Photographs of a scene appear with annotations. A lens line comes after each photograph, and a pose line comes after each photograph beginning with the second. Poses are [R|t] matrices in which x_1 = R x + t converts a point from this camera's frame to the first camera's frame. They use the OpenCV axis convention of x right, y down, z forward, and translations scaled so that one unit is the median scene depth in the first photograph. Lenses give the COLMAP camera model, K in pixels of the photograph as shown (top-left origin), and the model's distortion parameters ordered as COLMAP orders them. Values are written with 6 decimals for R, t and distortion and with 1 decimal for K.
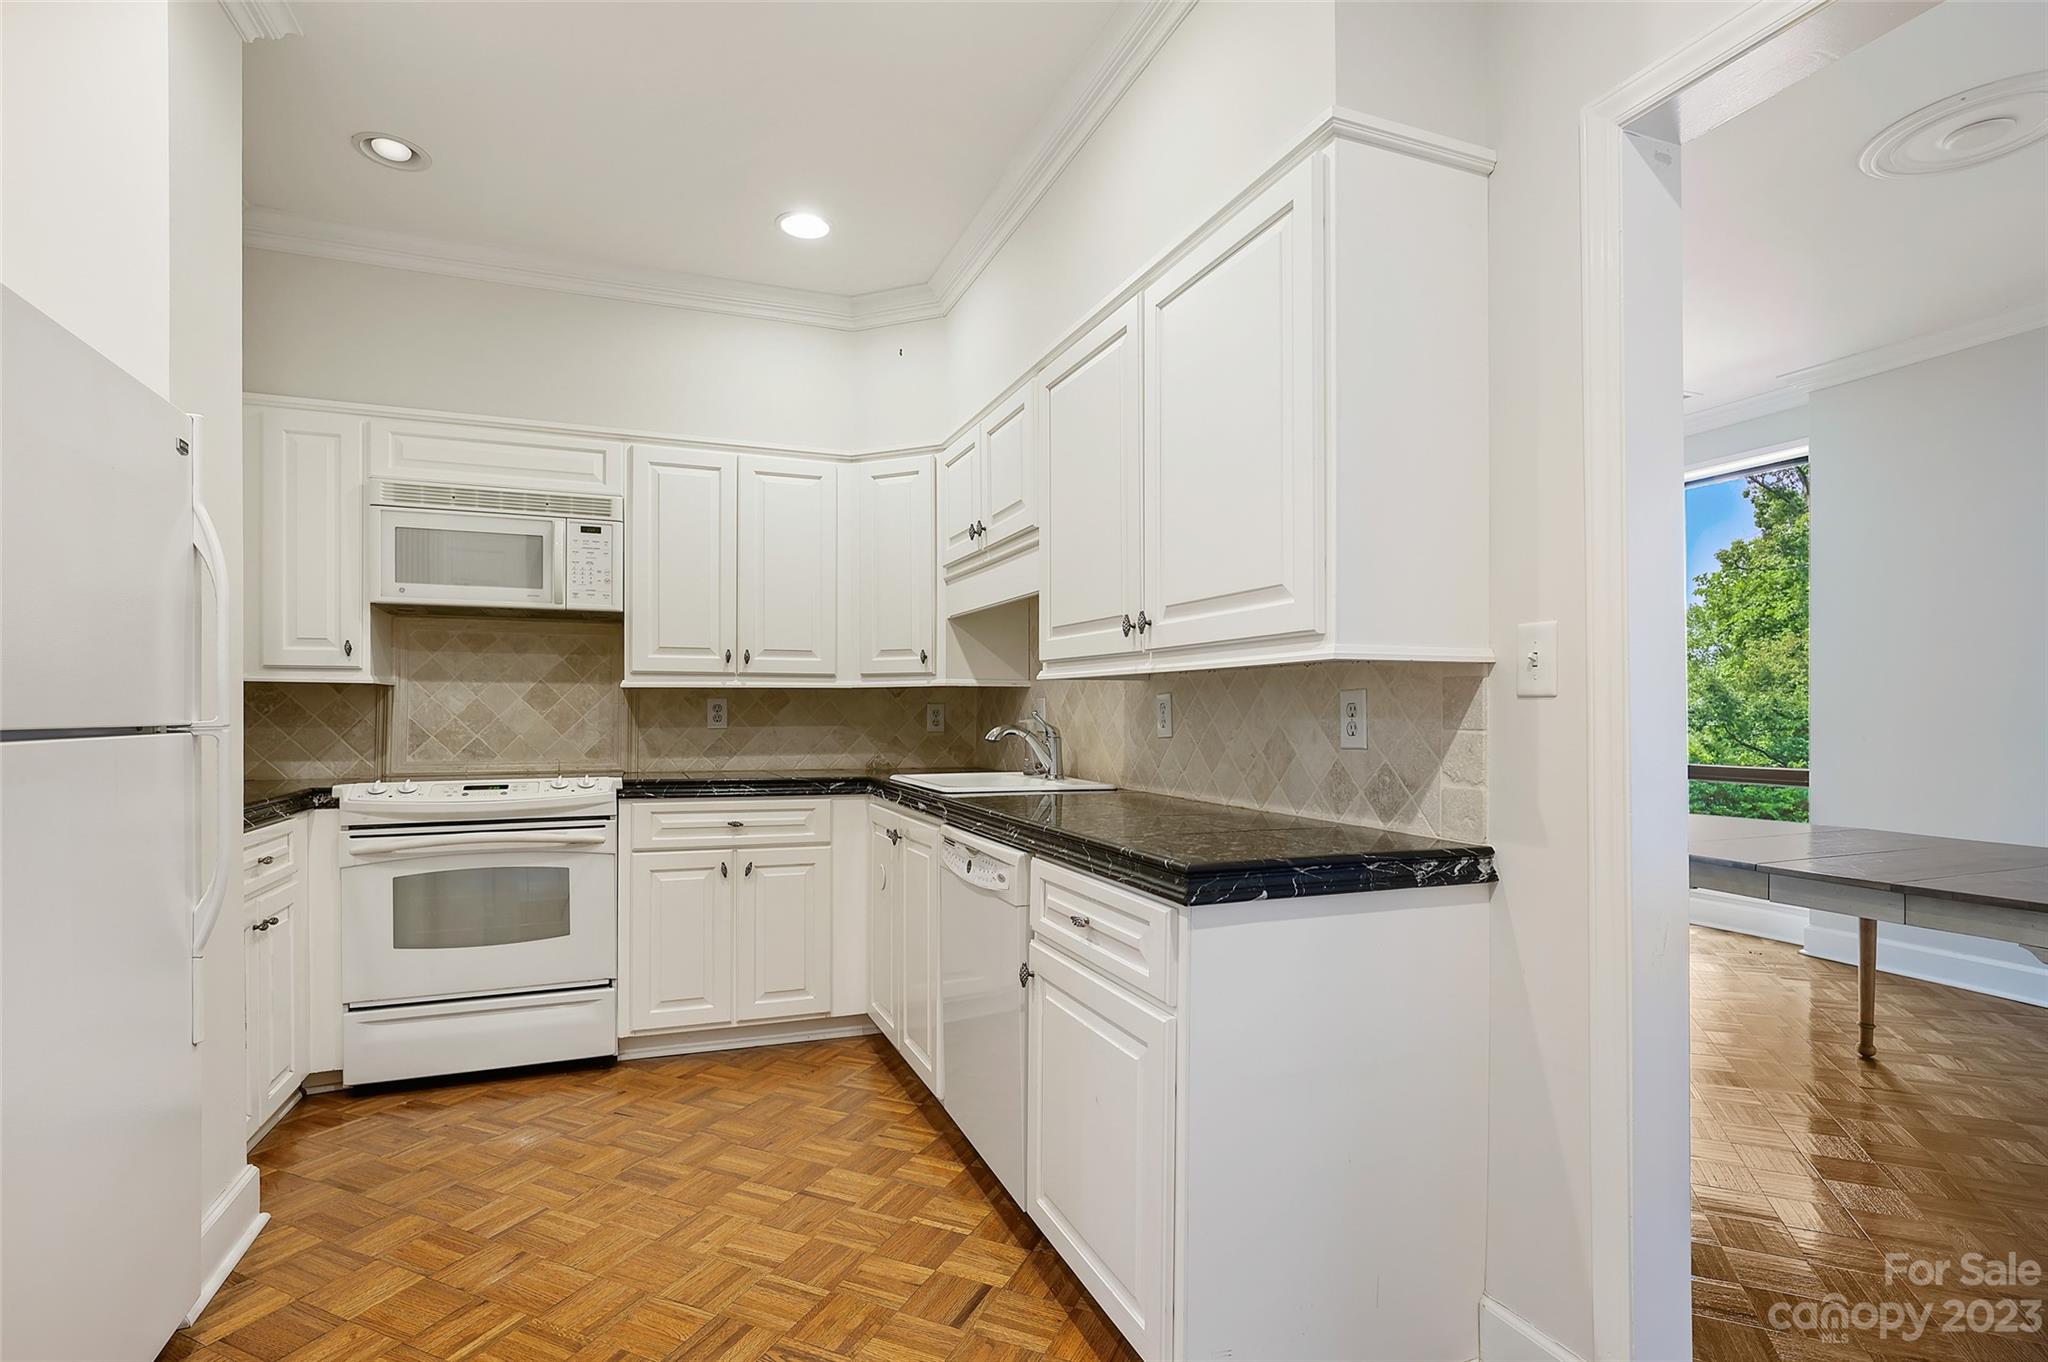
lens RADIAL K [[995.1, 0, 1028.6], [0, 995.1, 717.6], [0, 0, 1]] dist [-0.026030, 0.019008]
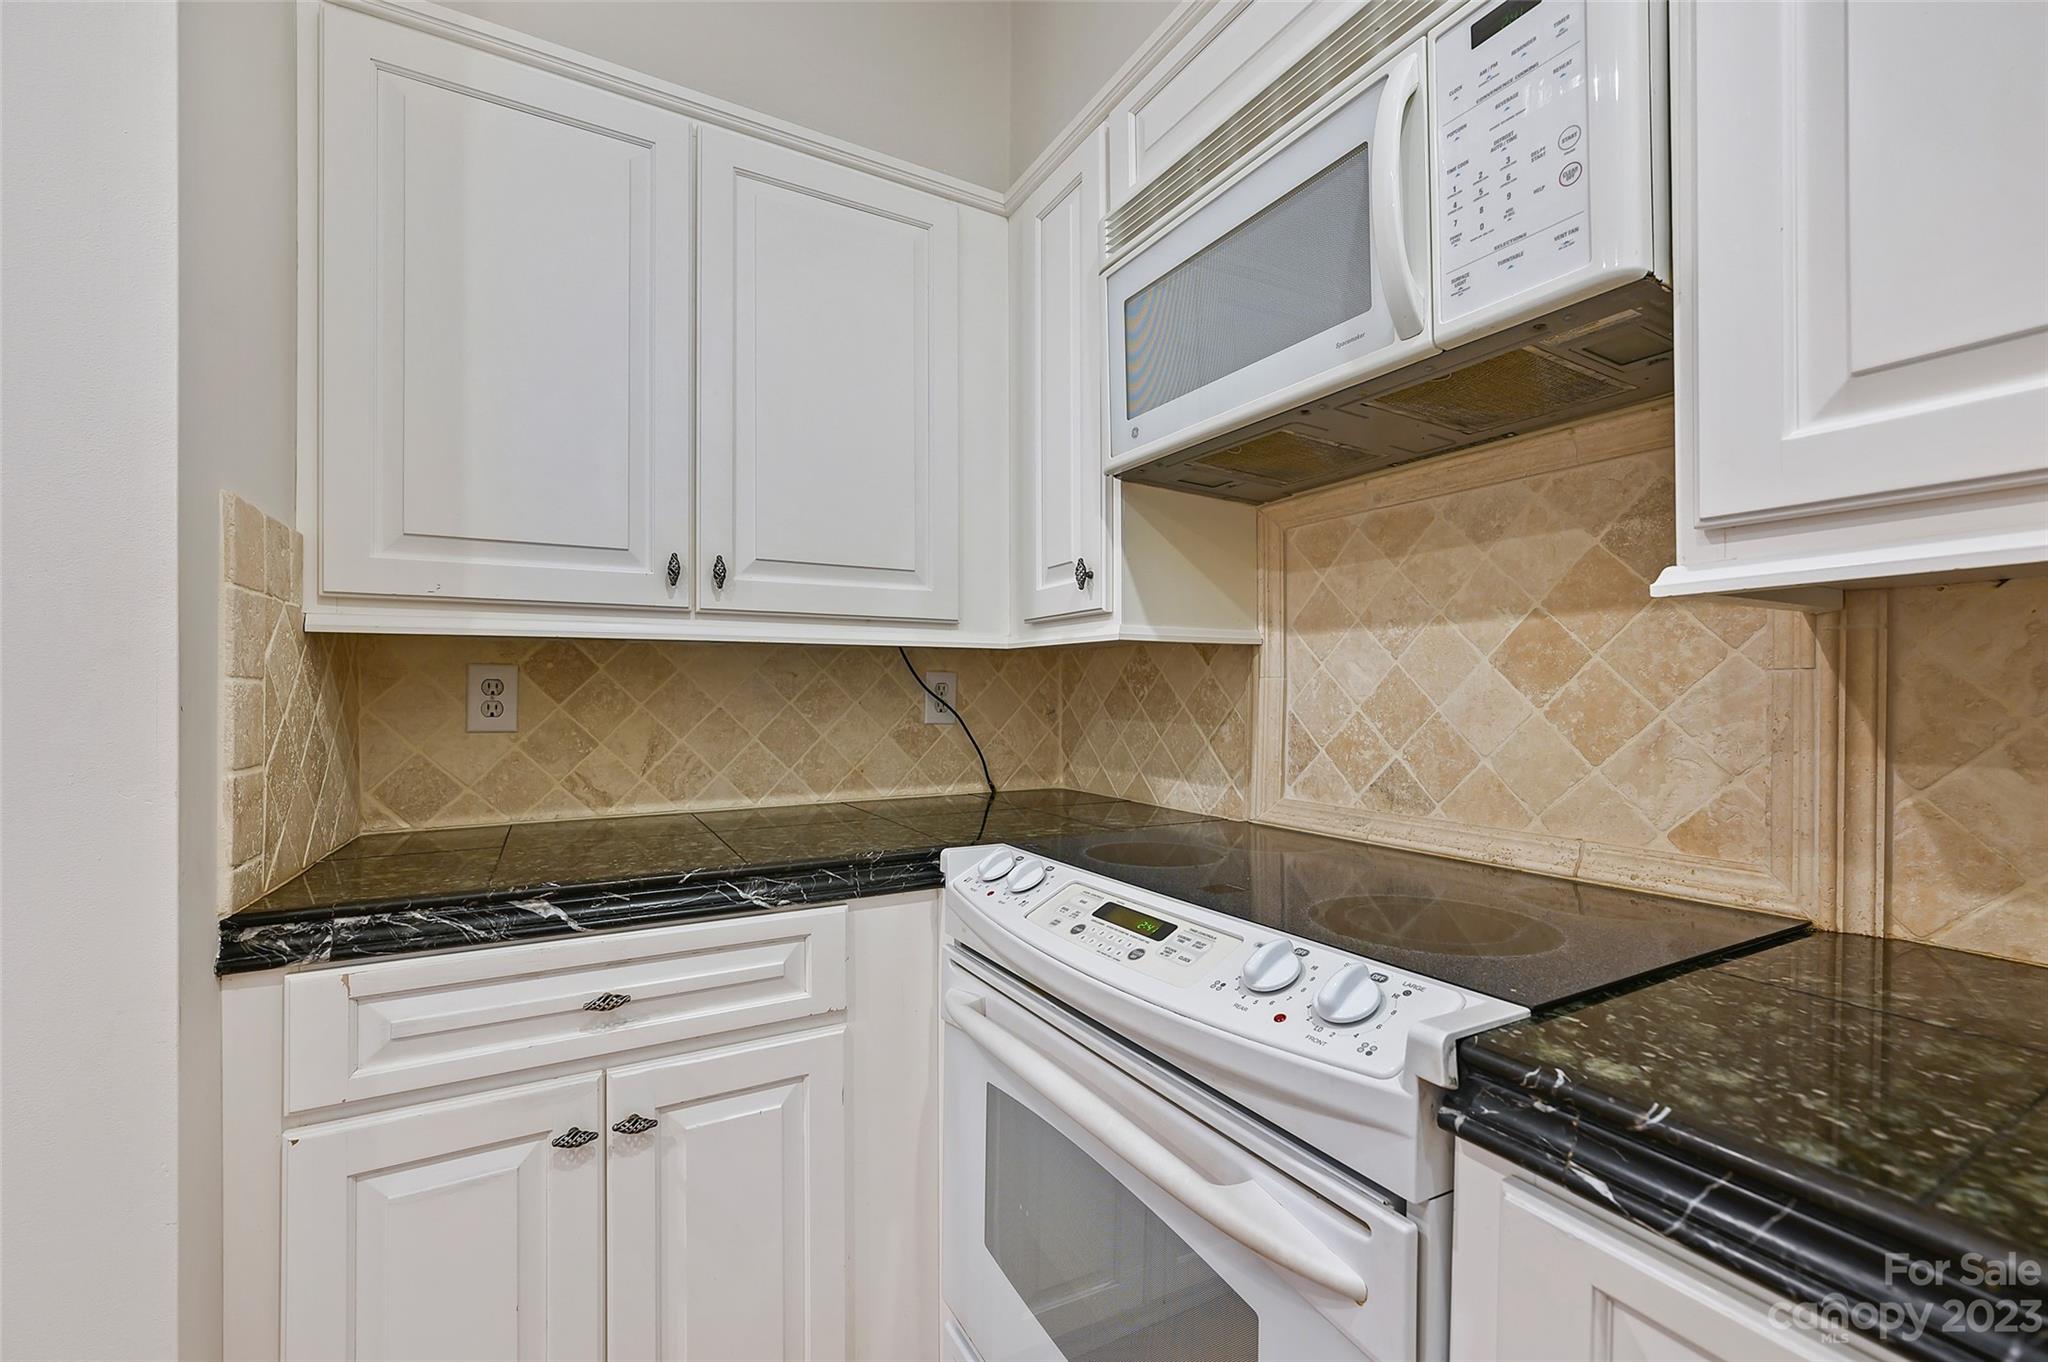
lens RADIAL K [[844.9, 0, 1035.7], [0, 844.9, 689.9], [0, 0, 1]] dist [-0.017373, 0.010278]
pose [[0.147031, -0.004432, -0.989122, -0.250850], [-0.004258, 0.999978, -0.005114, -0.007342], [0.989123, 0.004964, 0.147009, 0.883906]]
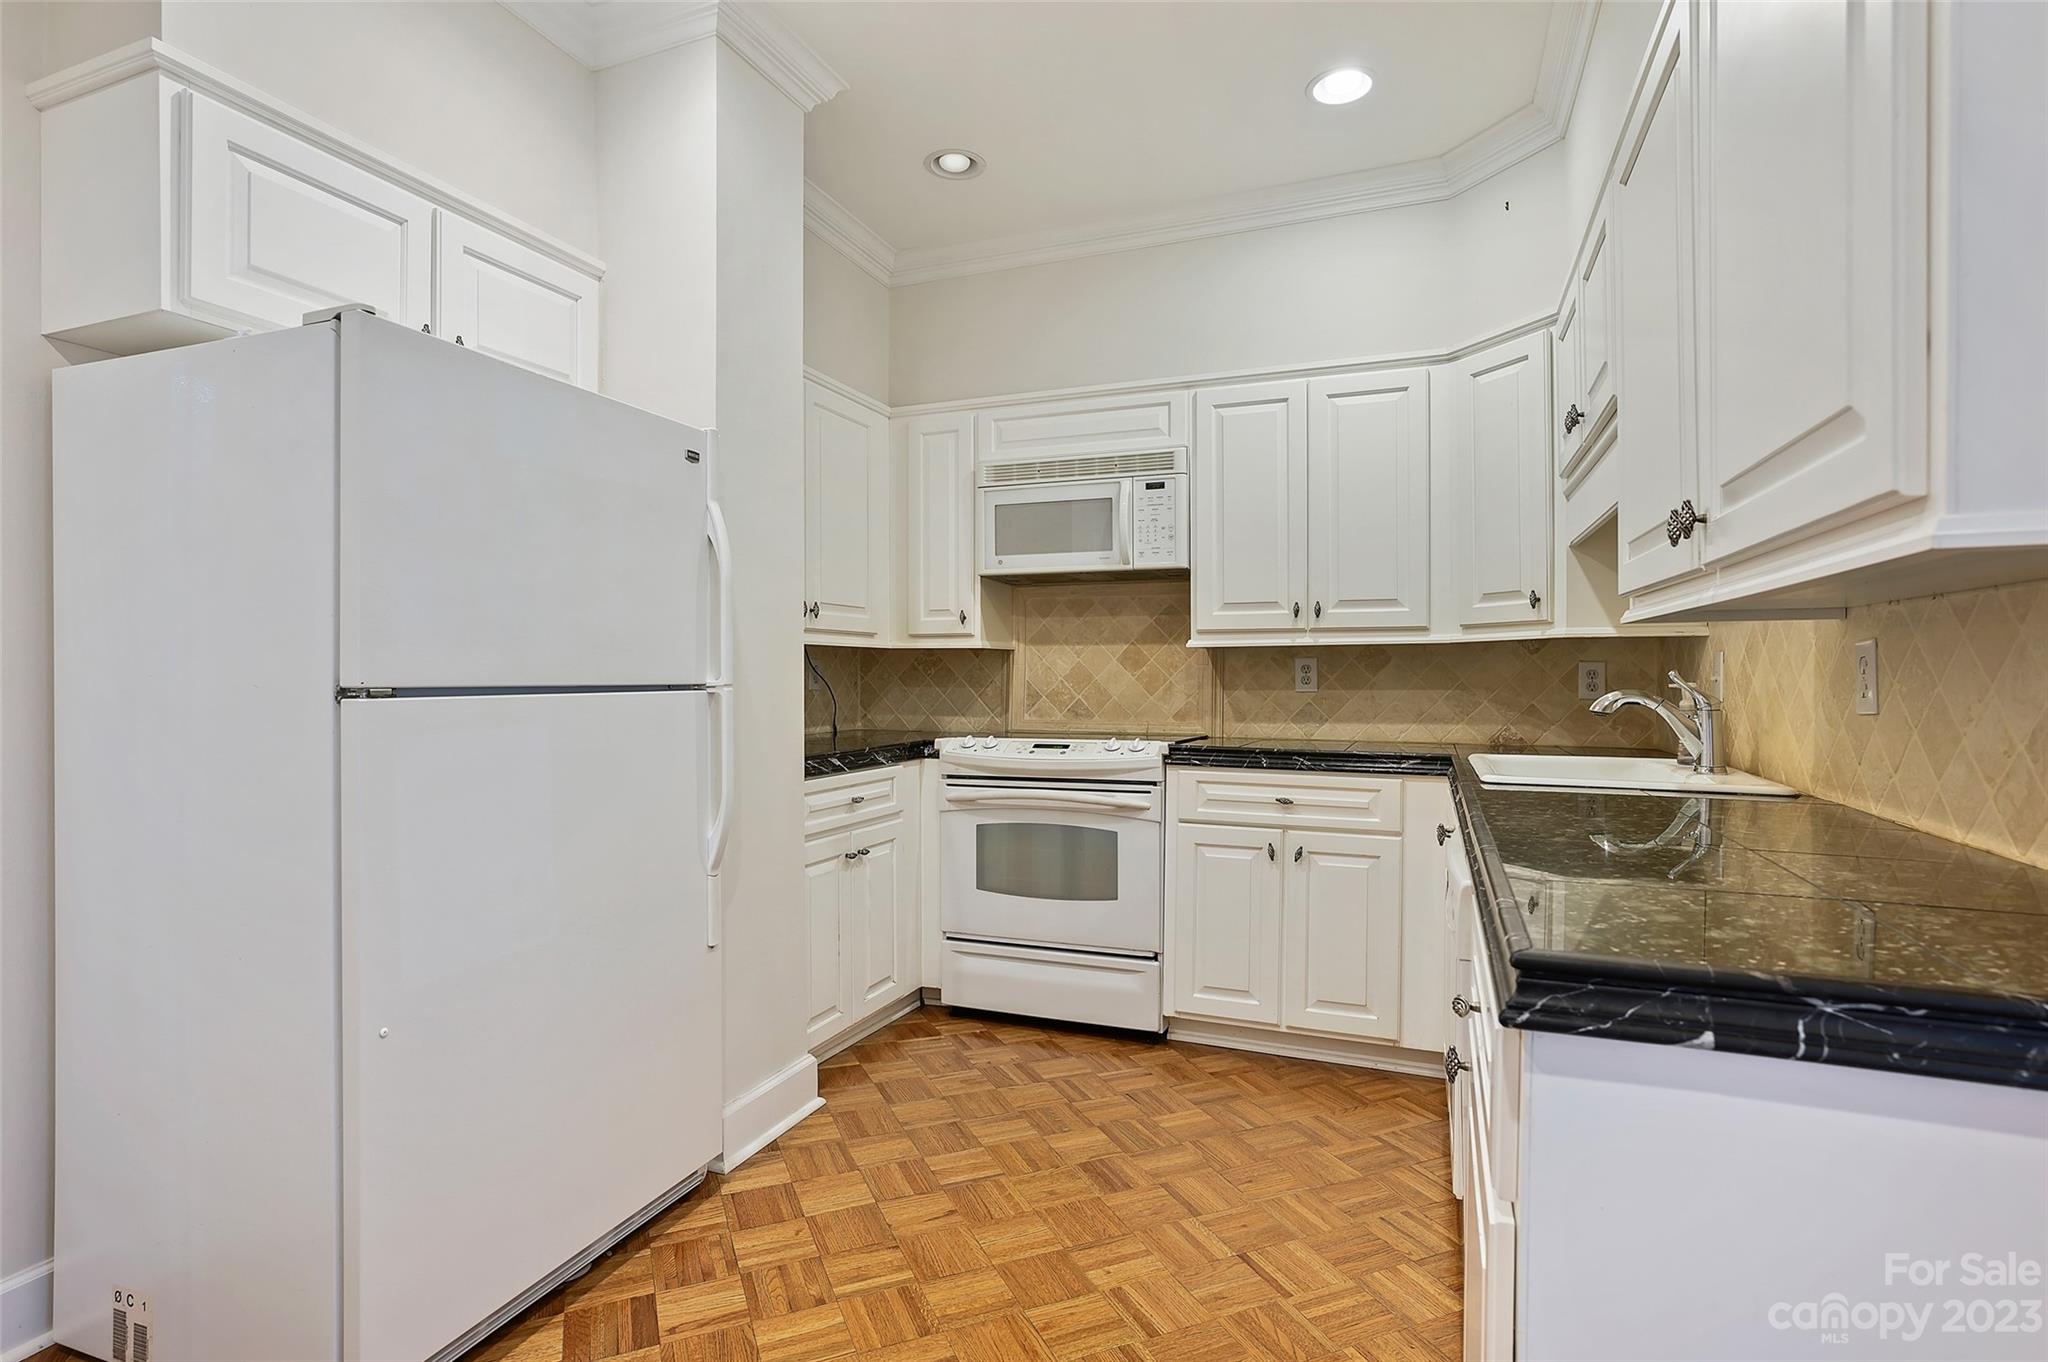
lens RADIAL K [[1023.0, 0, 1024.0], [0, 1023.0, 681.0], [0, 0, 1]] dist [-0.030809, 0.018857]
pose [[0.724363, 0.003148, -0.689412, 0.163038], [-0.002444, 0.999995, 0.001998, 0.000115], [0.689415, 0.000237, 0.724367, 0.194942]]
